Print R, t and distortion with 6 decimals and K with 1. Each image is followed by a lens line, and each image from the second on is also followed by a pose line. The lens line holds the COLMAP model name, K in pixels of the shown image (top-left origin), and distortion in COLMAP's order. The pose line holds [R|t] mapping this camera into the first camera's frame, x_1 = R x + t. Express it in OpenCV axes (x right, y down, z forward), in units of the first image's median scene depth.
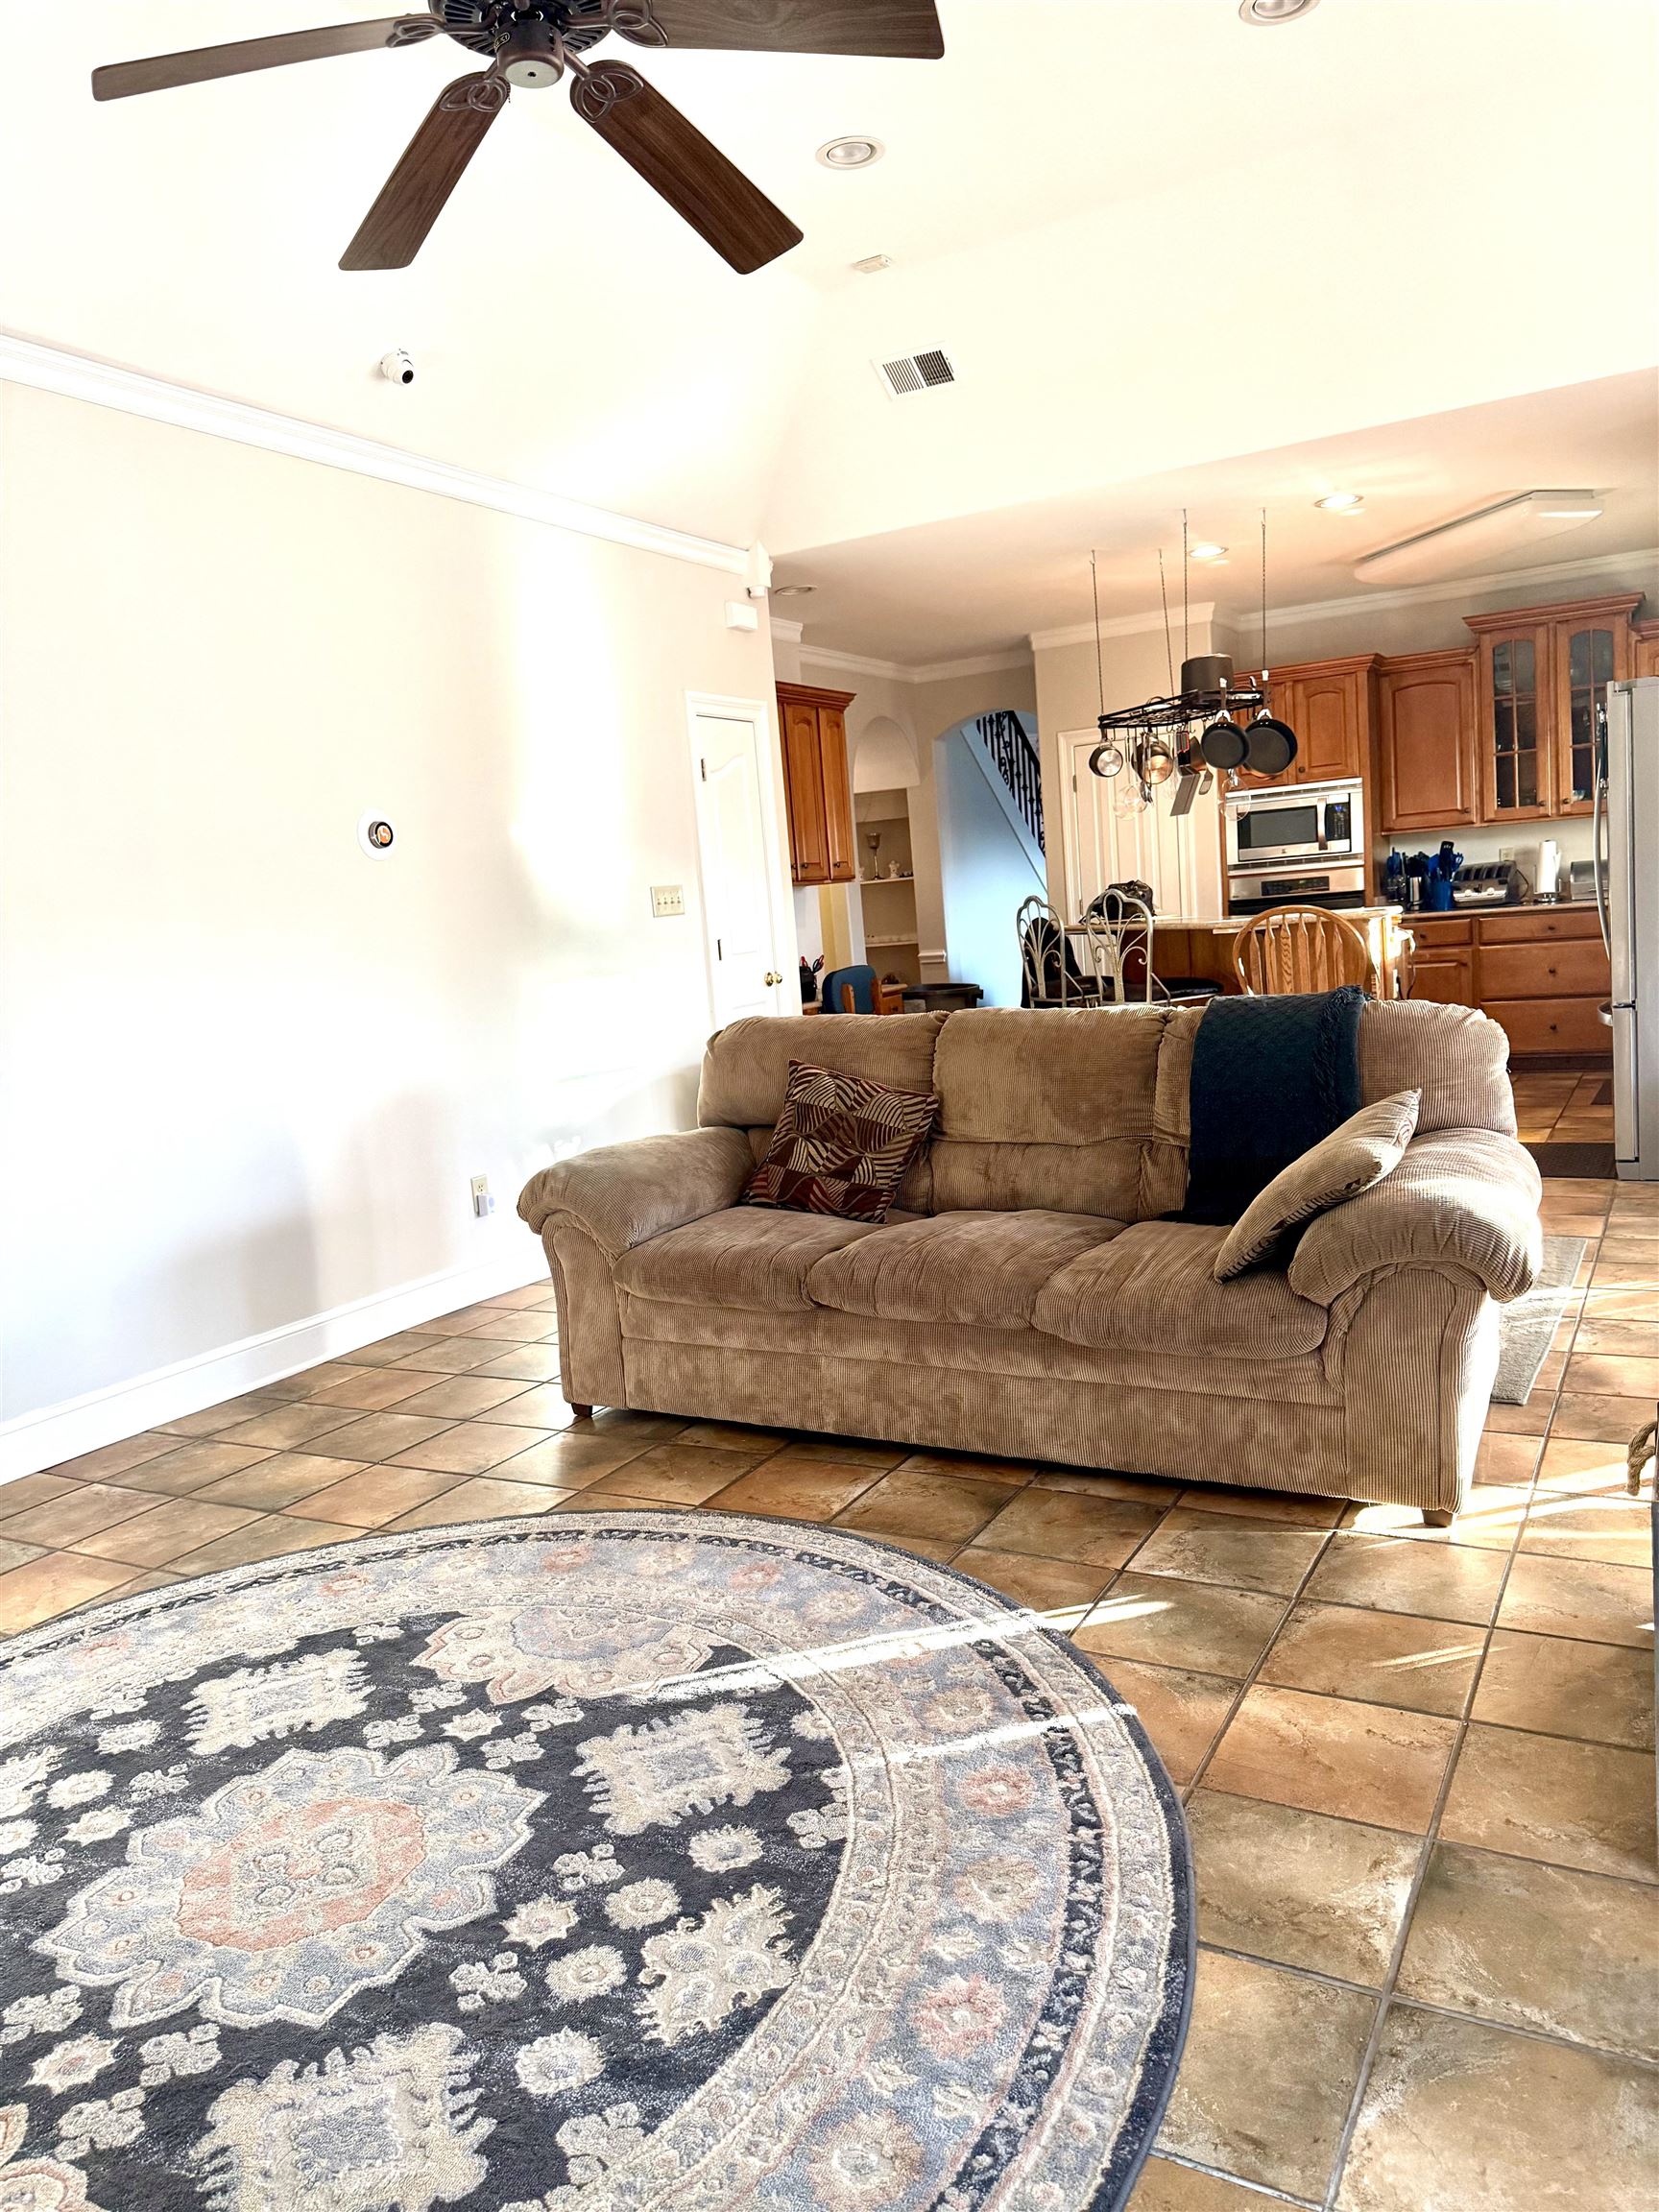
lens RADIAL K [[1559.5, 0, 824.1], [0, 1559.5, 1102.7], [0, 0, 1]] dist [0.022599, -0.021063]
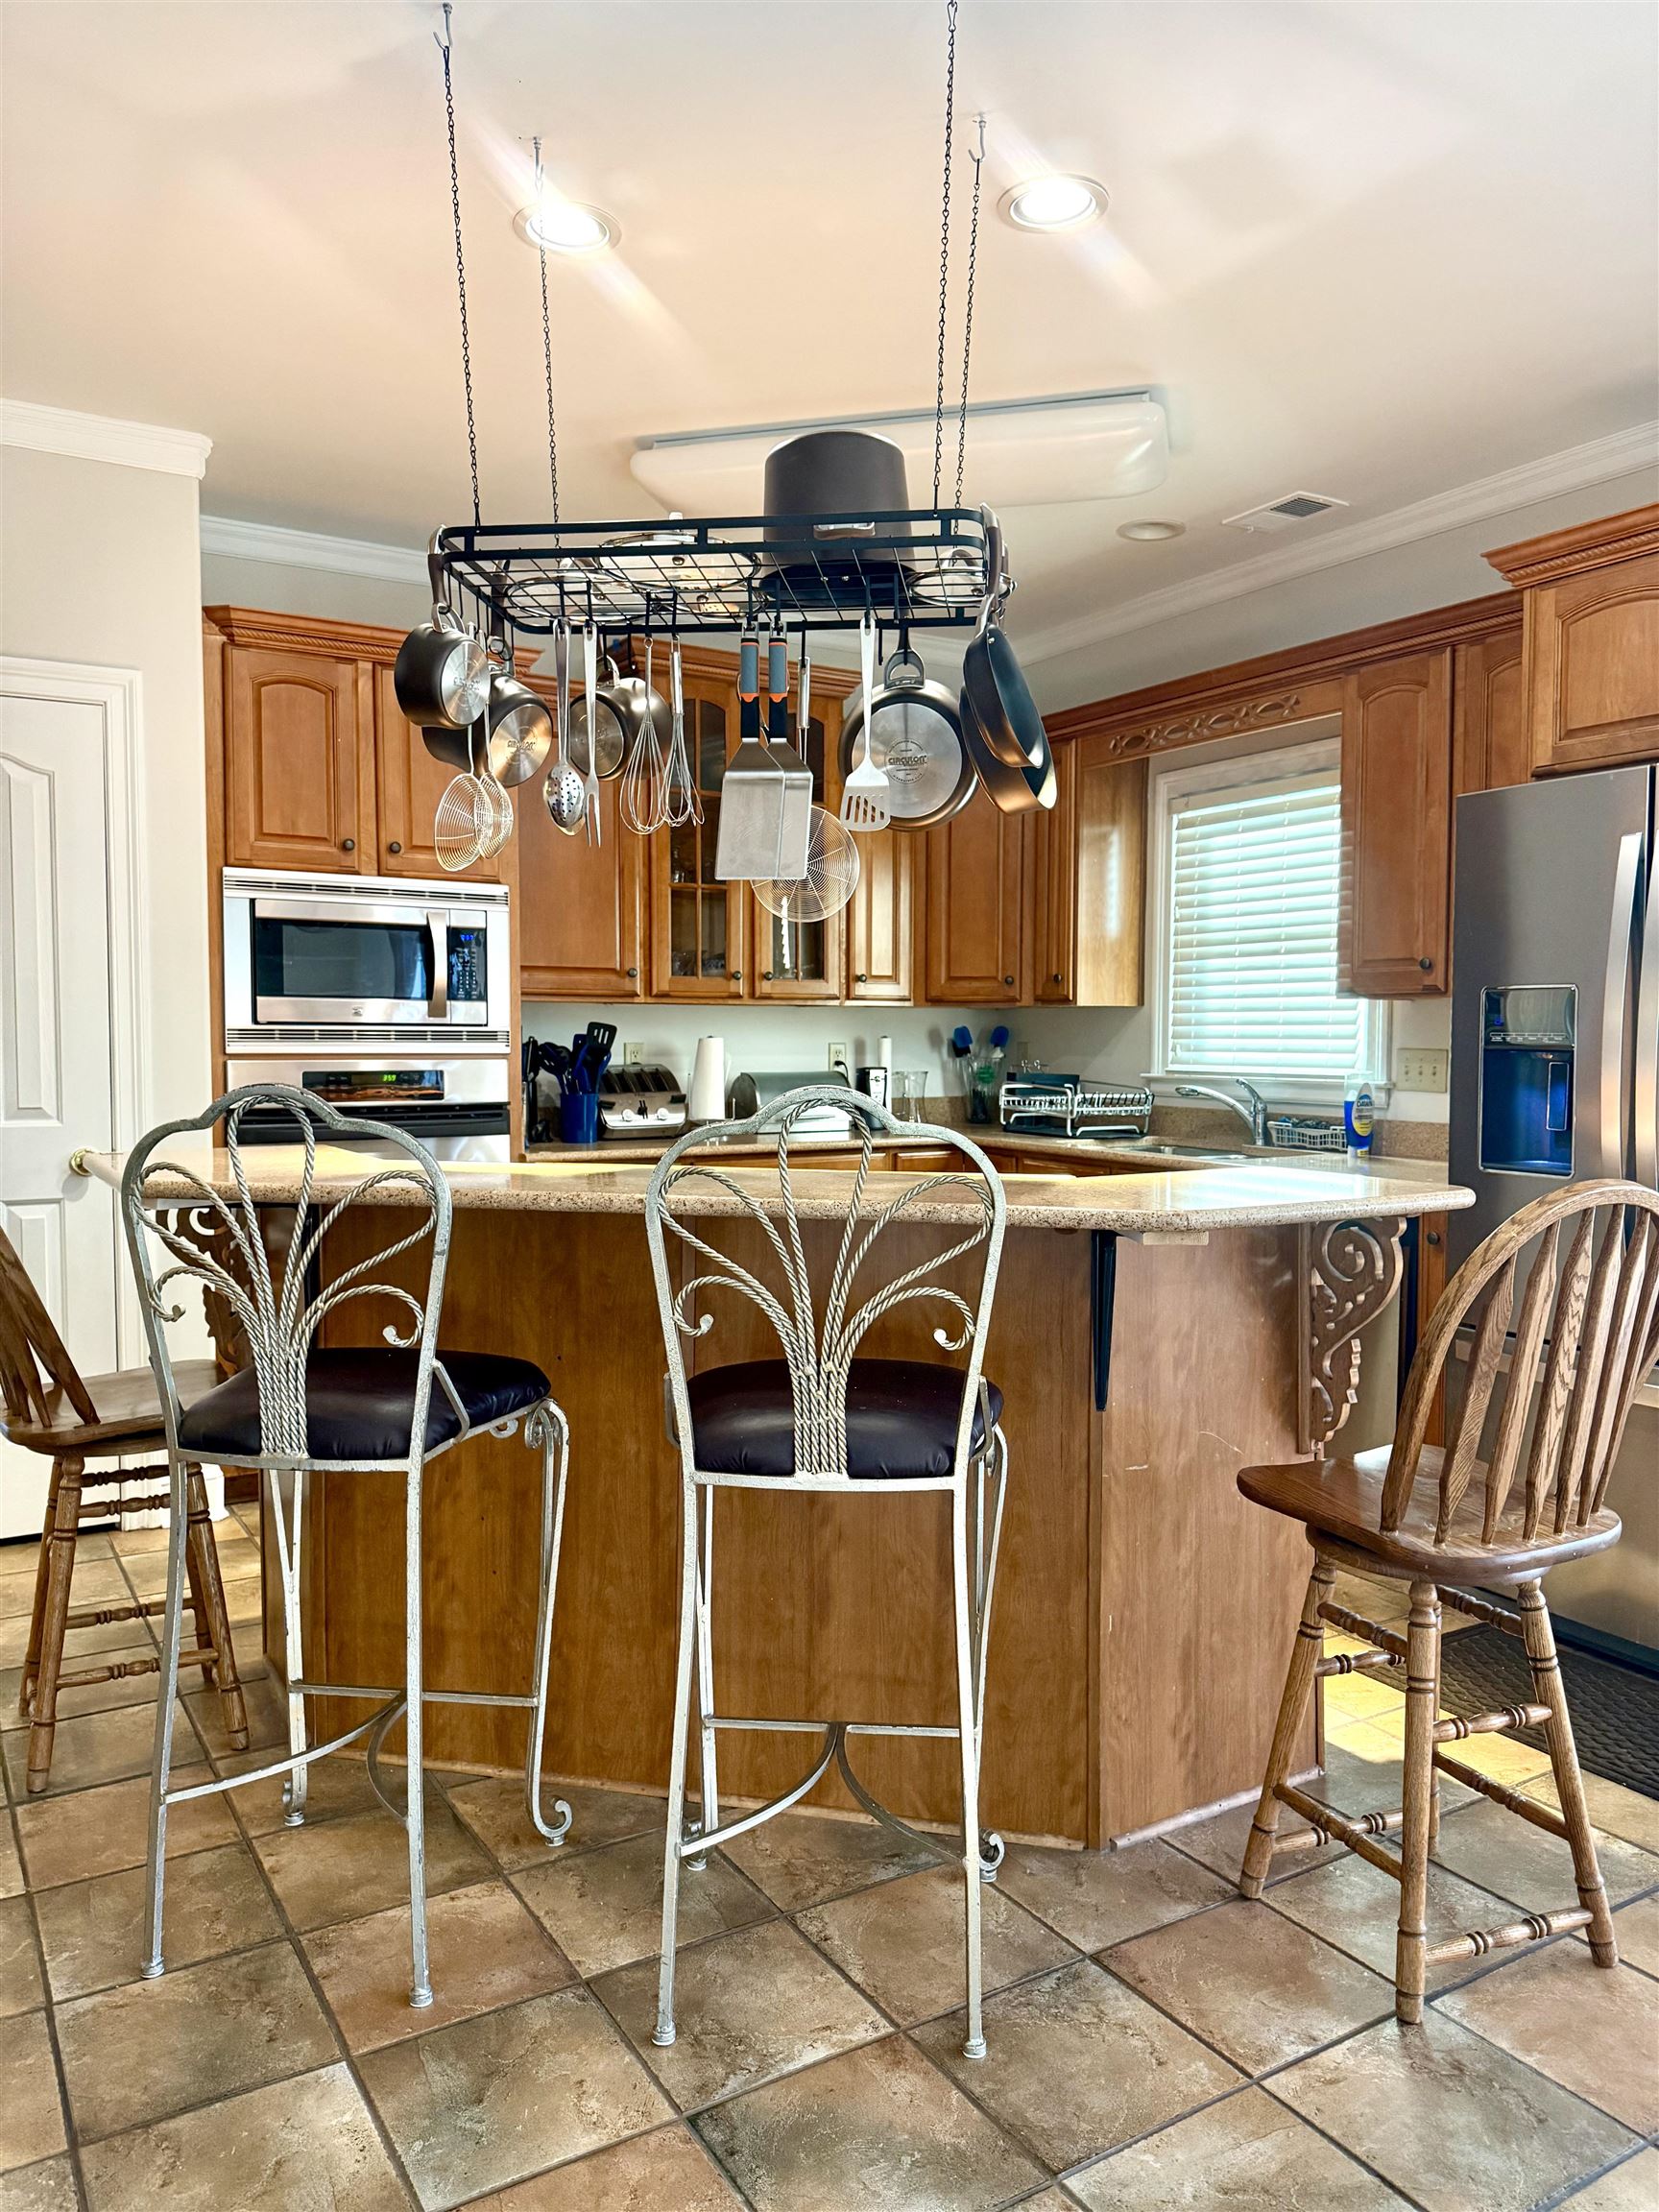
lens RADIAL K [[1559.5, 0, 833.3], [0, 1559.5, 1115.5], [0, 0, 1]] dist [0.022599, -0.021063]
pose [[0.480812, 0.034213, 0.876156, -0.049579], [0.064370, 0.995165, -0.074185, -0.087030], [-0.874458, 0.092067, 0.476285, 0.663970]]
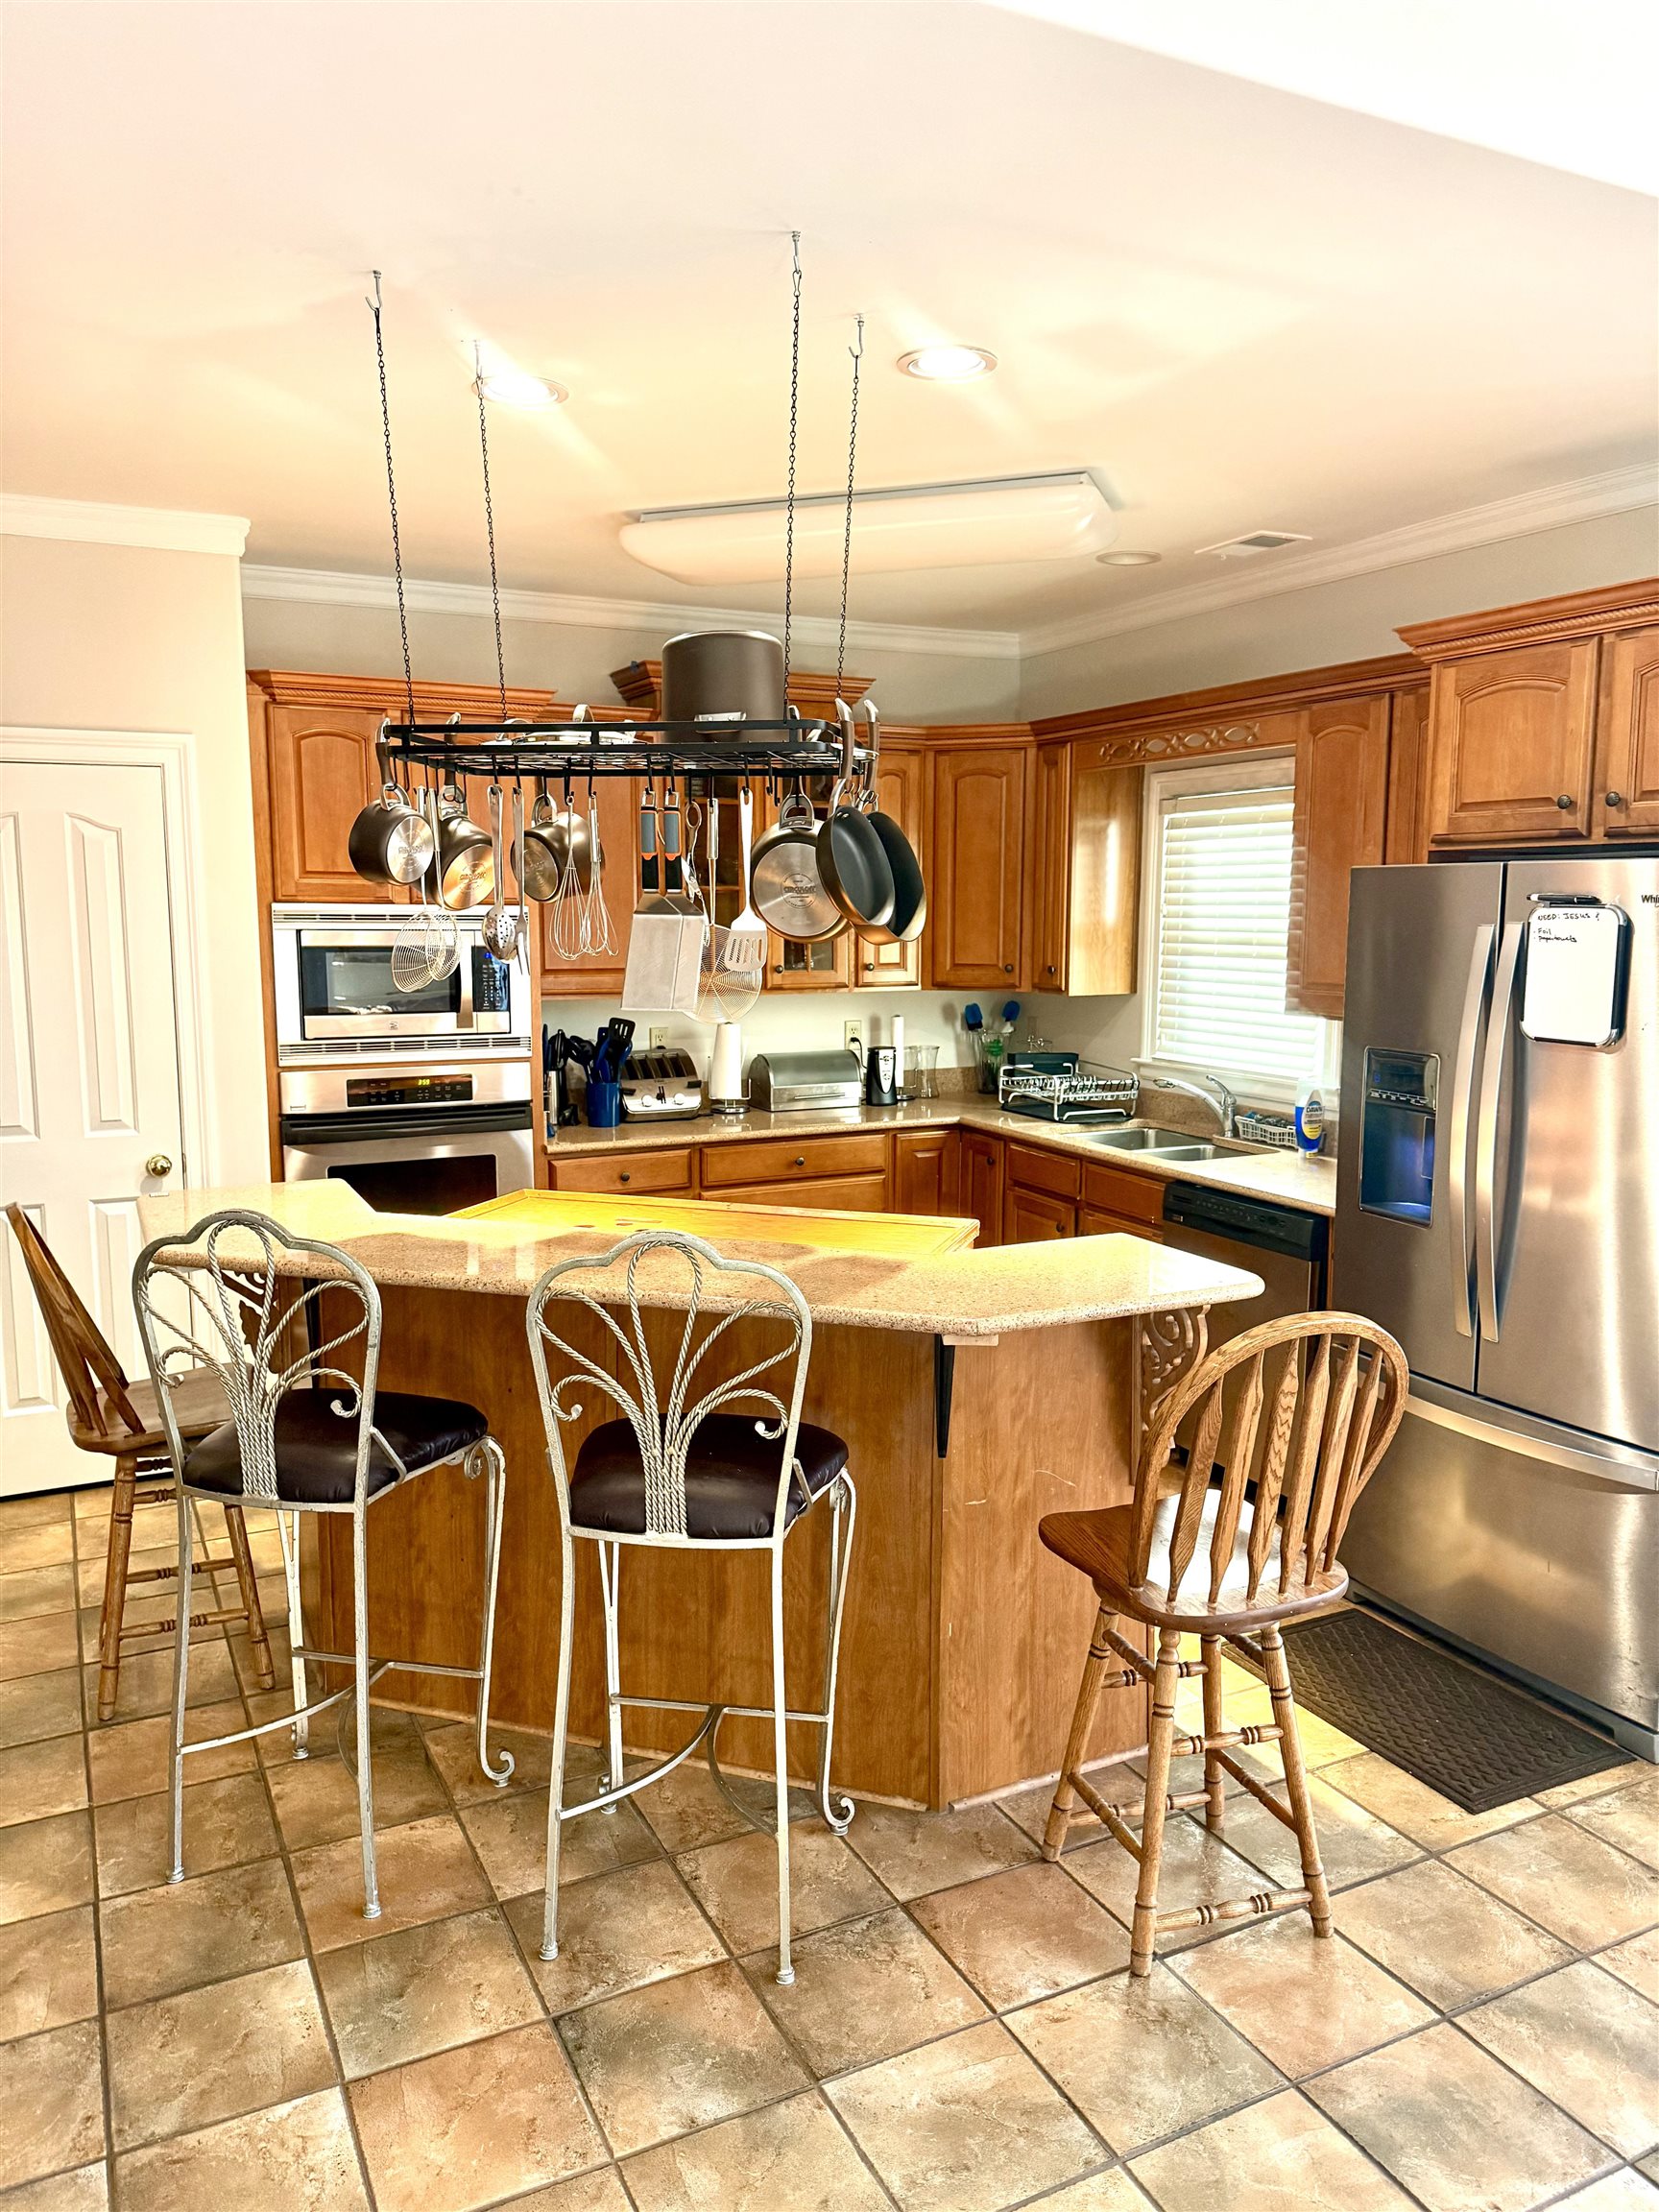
lens RADIAL K [[1559.5, 0, 824.8], [0, 1559.5, 1102.6], [0, 0, 1]] dist [0.022599, -0.021063]
pose [[0.554368, -0.026610, 0.831846, -0.068450], [0.053757, 0.998546, -0.003883, -0.126857], [-0.830534, 0.046870, 0.554993, 0.594099]]
